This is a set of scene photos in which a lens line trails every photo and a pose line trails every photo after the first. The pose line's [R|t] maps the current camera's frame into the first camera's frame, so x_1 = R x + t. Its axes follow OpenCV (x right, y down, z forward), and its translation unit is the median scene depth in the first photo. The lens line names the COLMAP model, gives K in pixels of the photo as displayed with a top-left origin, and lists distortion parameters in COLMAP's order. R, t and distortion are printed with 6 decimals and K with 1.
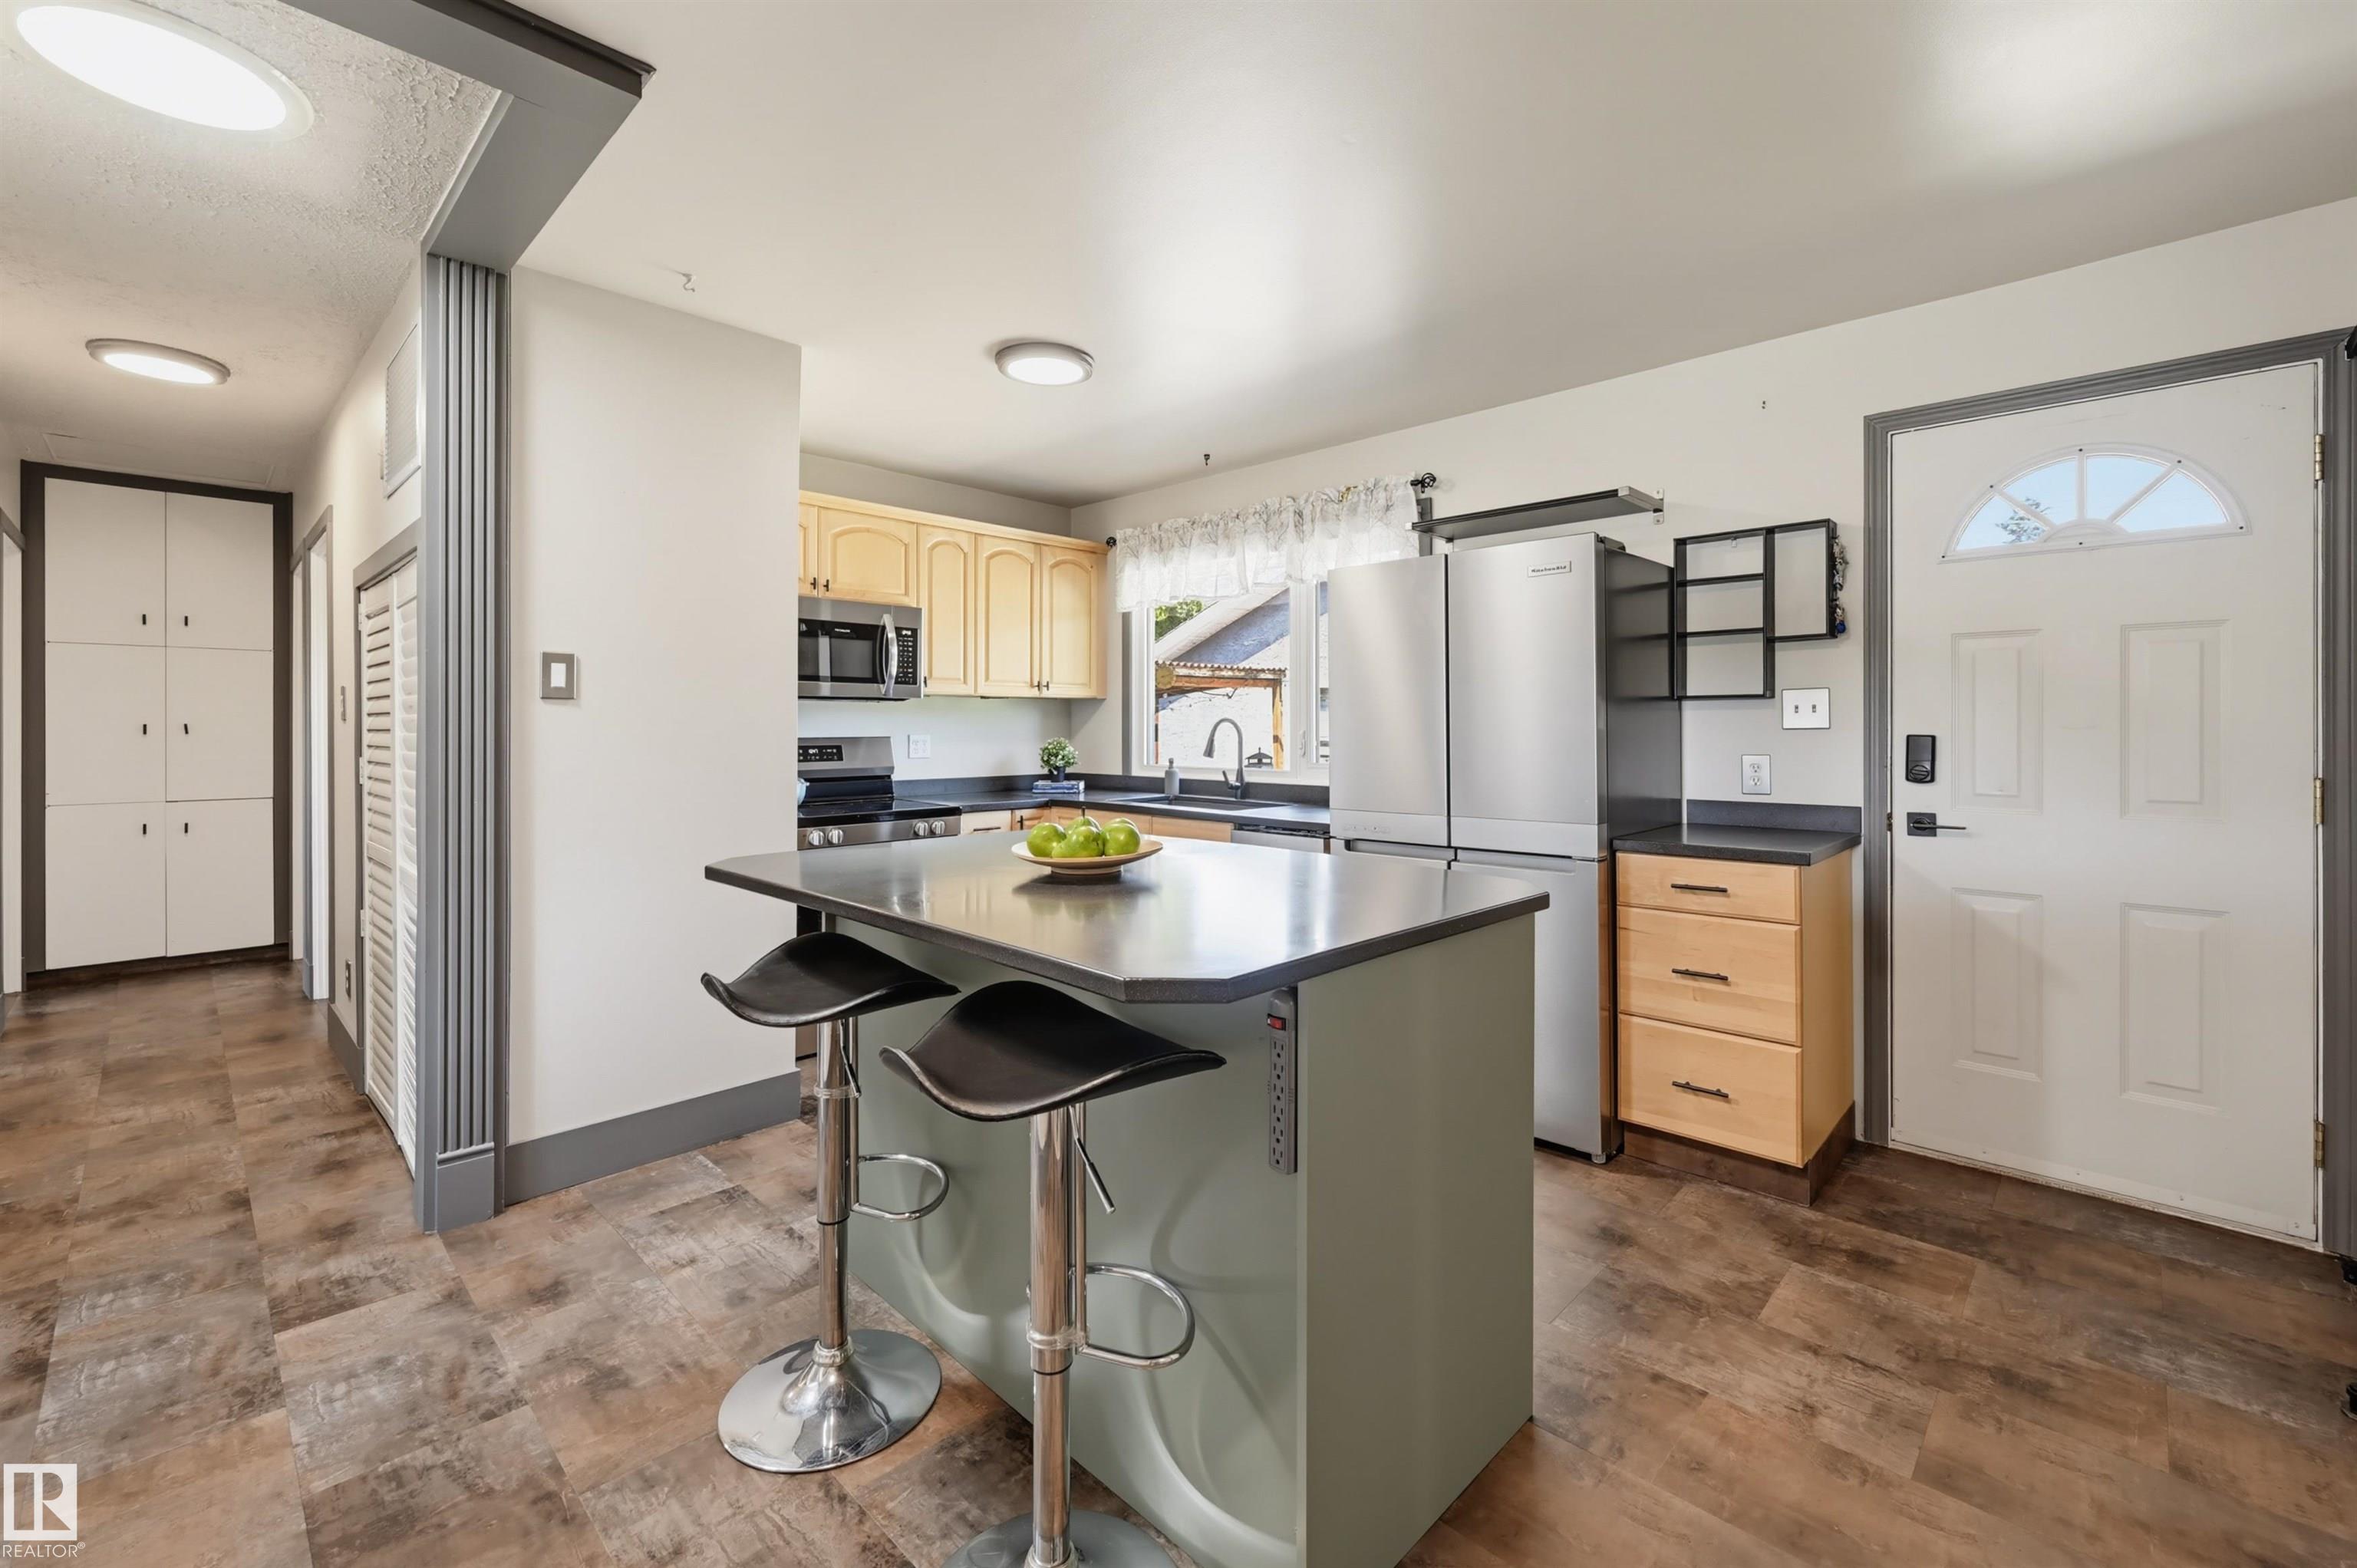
lens RADIAL K [[1000.9, 0, 1191.4], [0, 1000.9, 732.4], [0, 0, 1]] dist [0.020664, 0.000043]
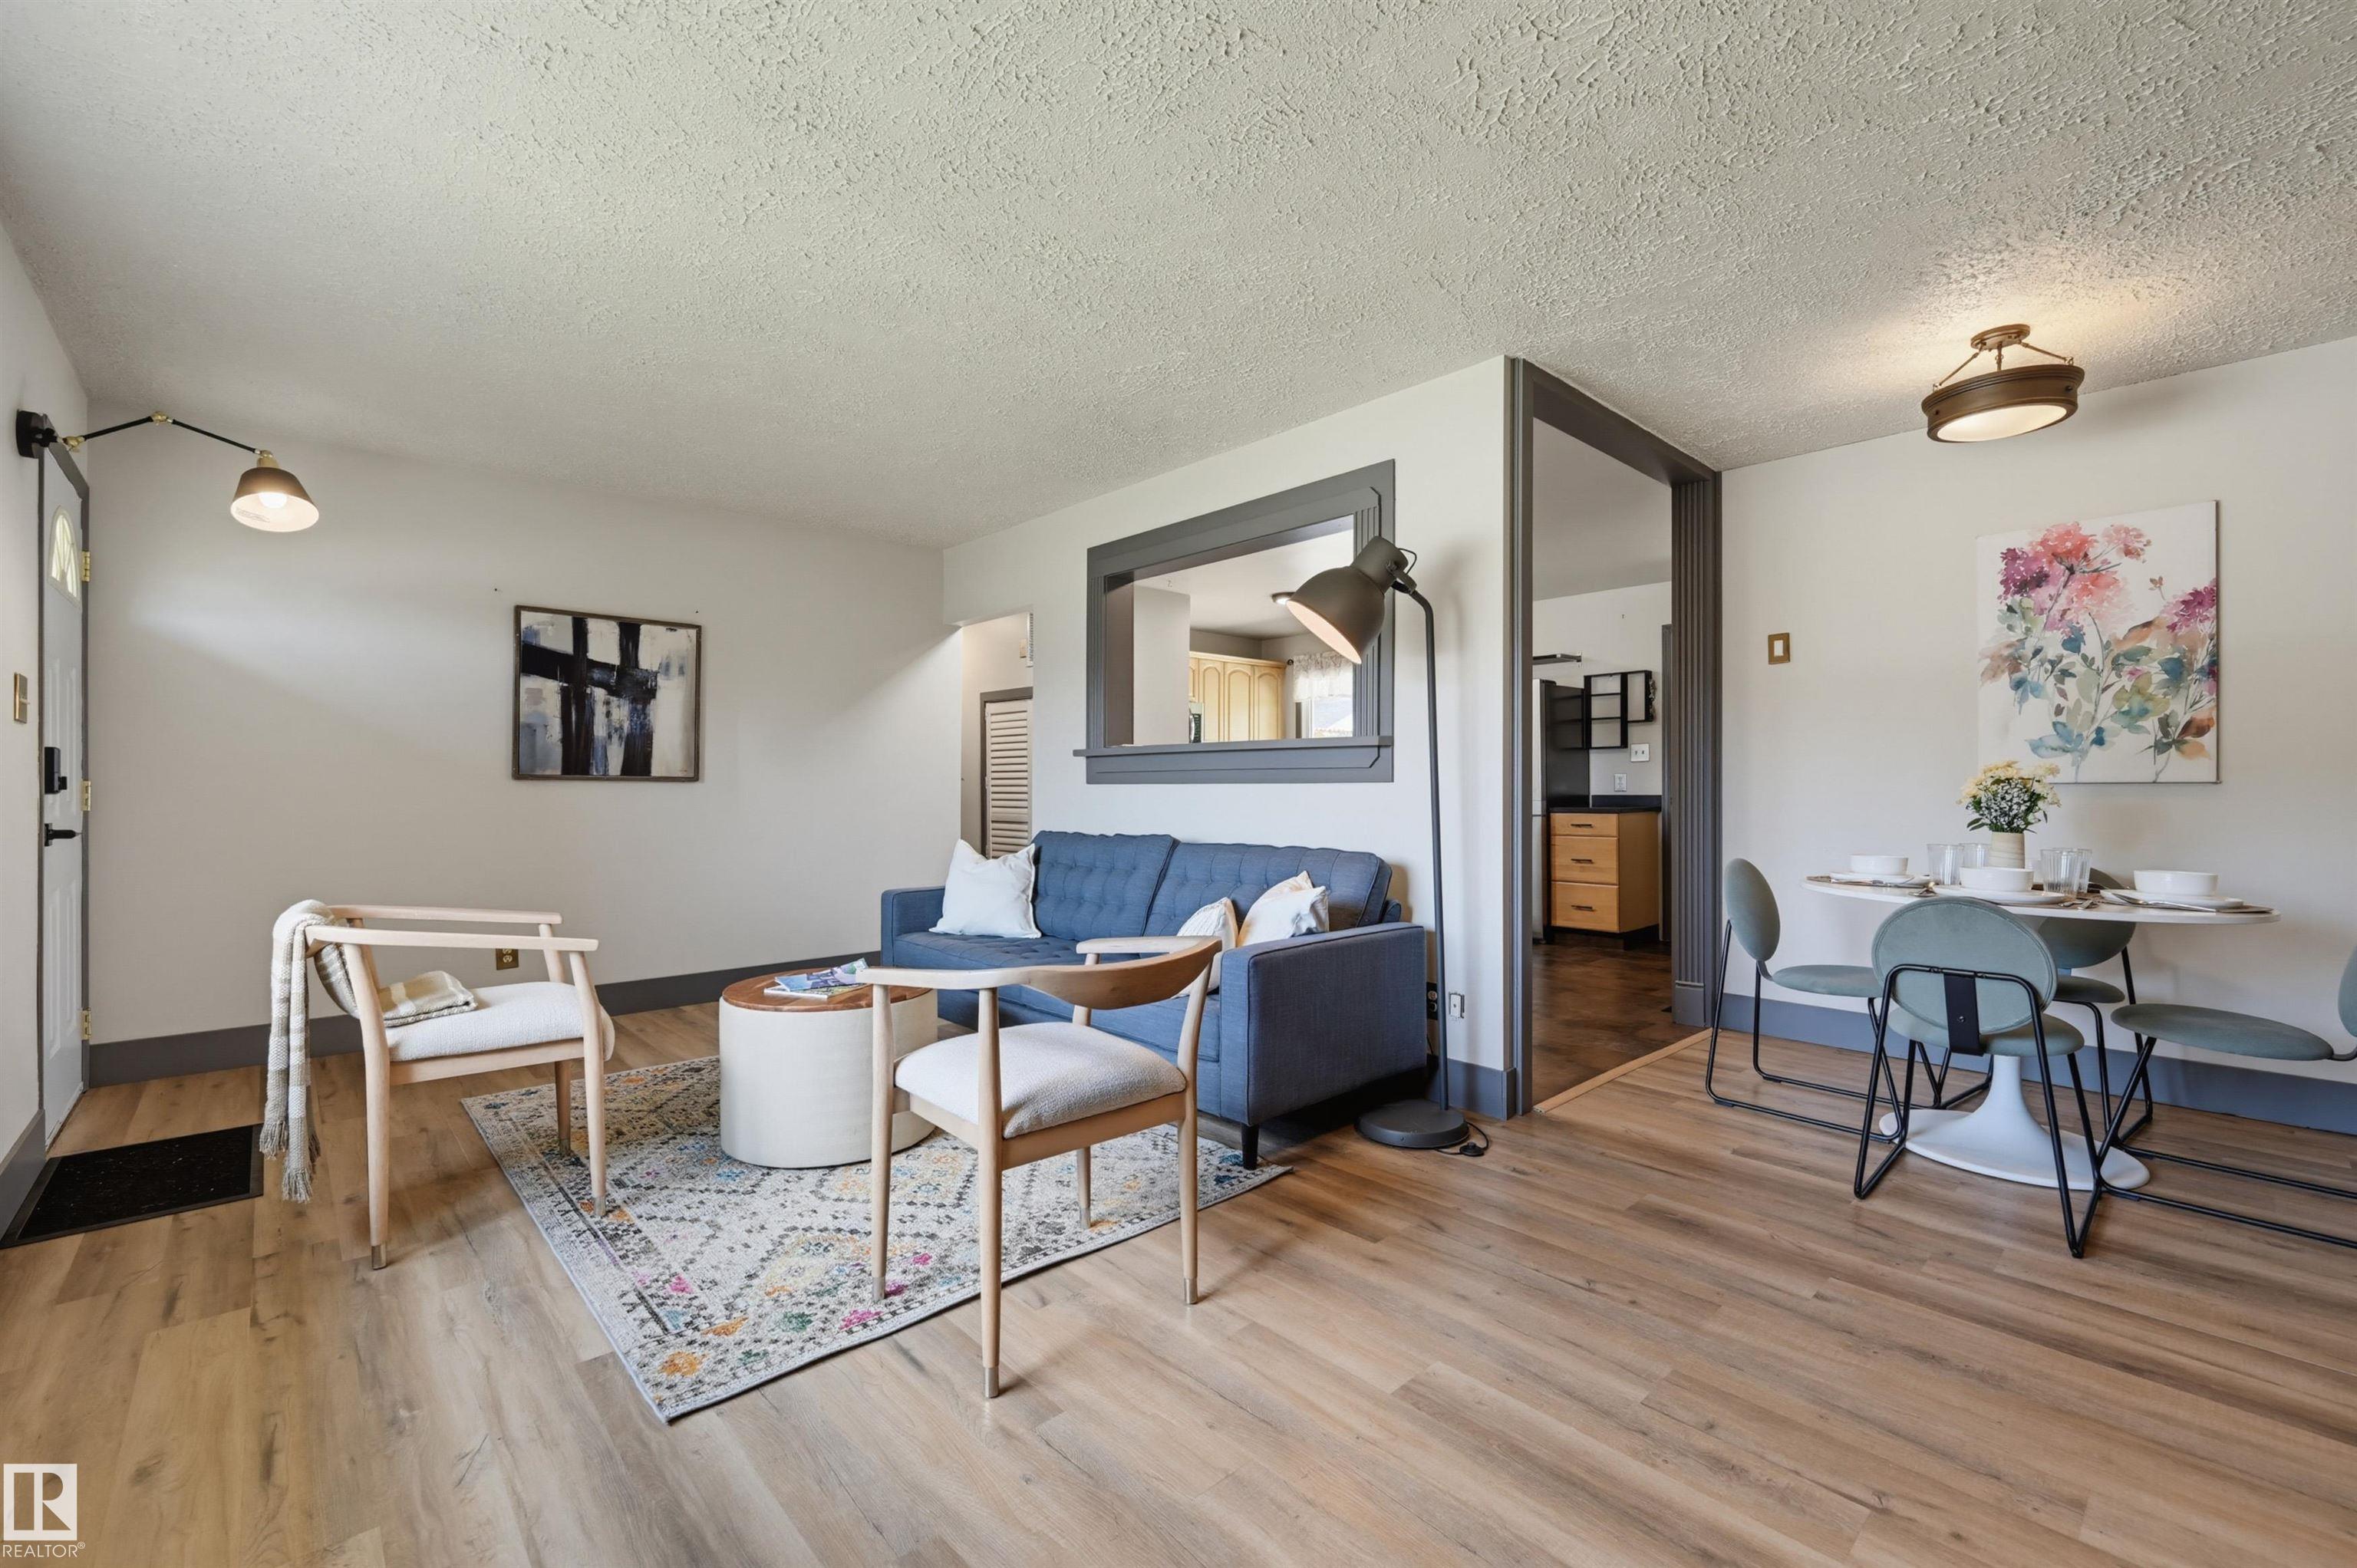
lens RADIAL K [[991.7, 0, 1184.4], [0, 991.7, 787.9], [0, 0, 1]] dist [0.001679, -0.000767]
pose [[0.998322, -0.002072, -0.057877, -0.218300], [0.001919, 0.999995, -0.002695, 0.046328], [0.057882, 0.002579, 0.998320, -0.994529]]
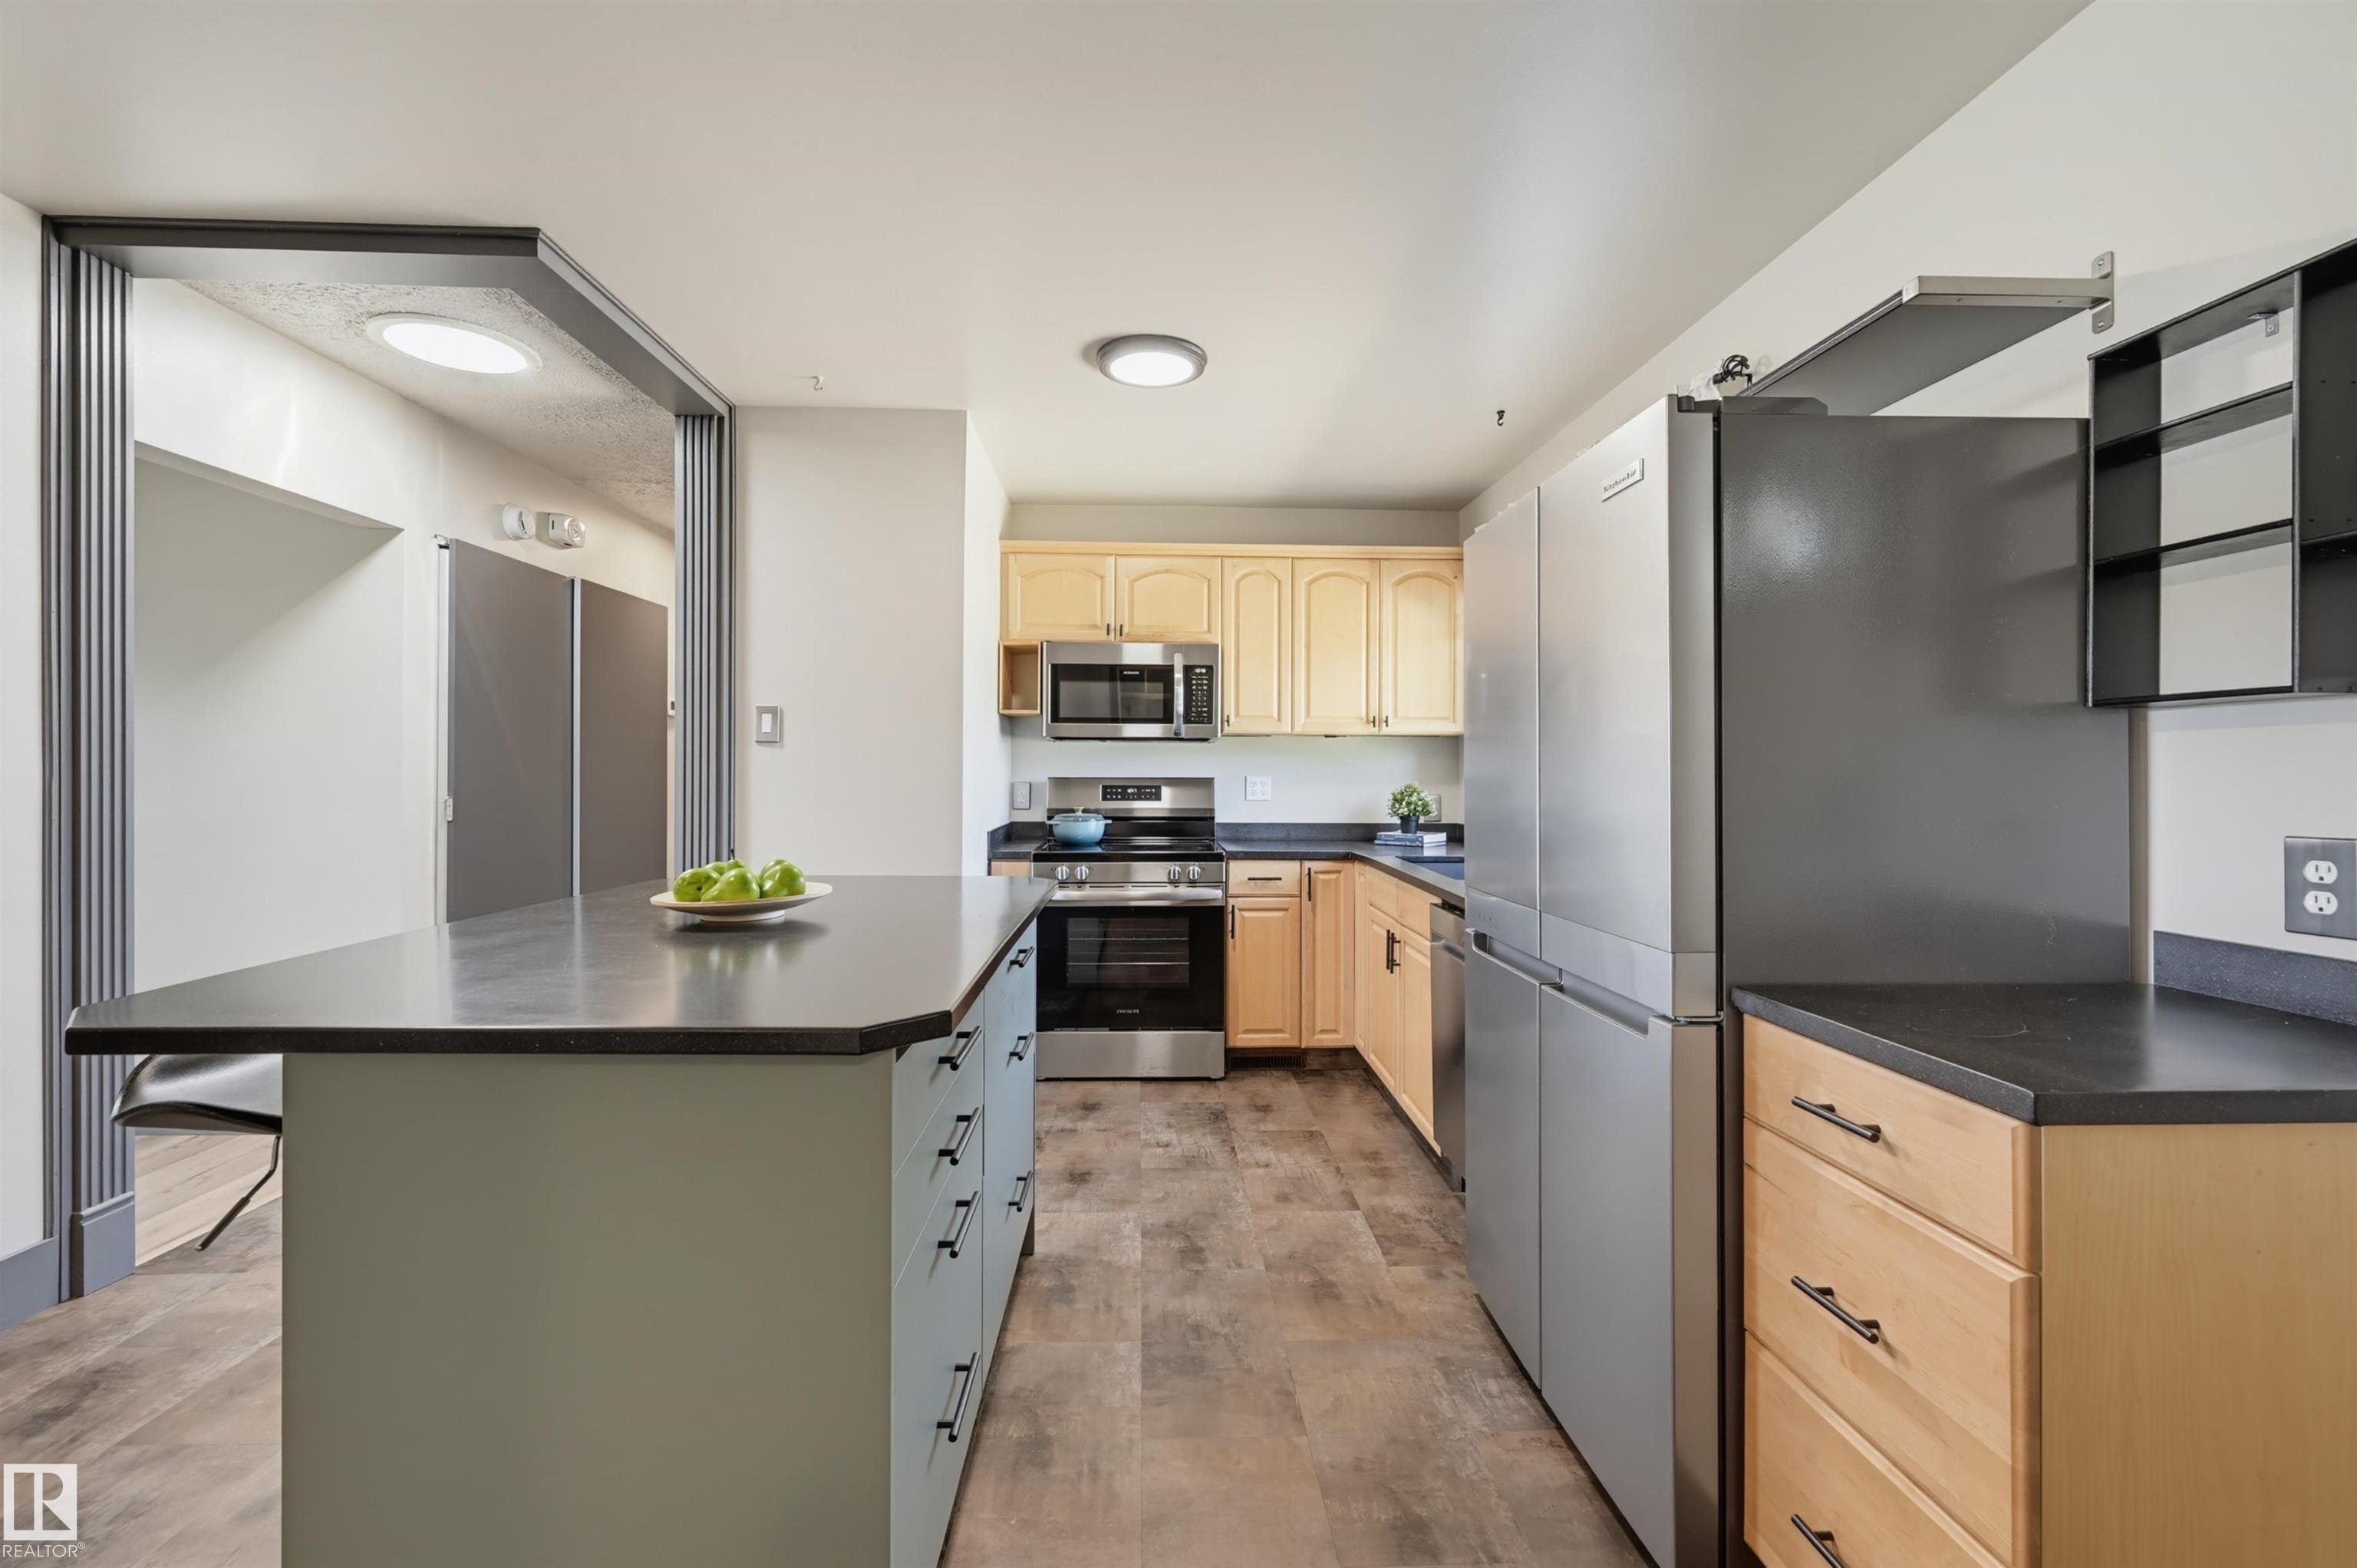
lens RADIAL K [[991.7, 0, 1191.7], [0, 991.7, 786.1], [0, 0, 1]] dist [0.001679, -0.000767]
pose [[0.739025, 0.013554, -0.673541, 0.396028], [-0.006924, 0.999898, 0.012524, 0.000255], [0.673642, -0.004592, 0.739043, 0.318917]]
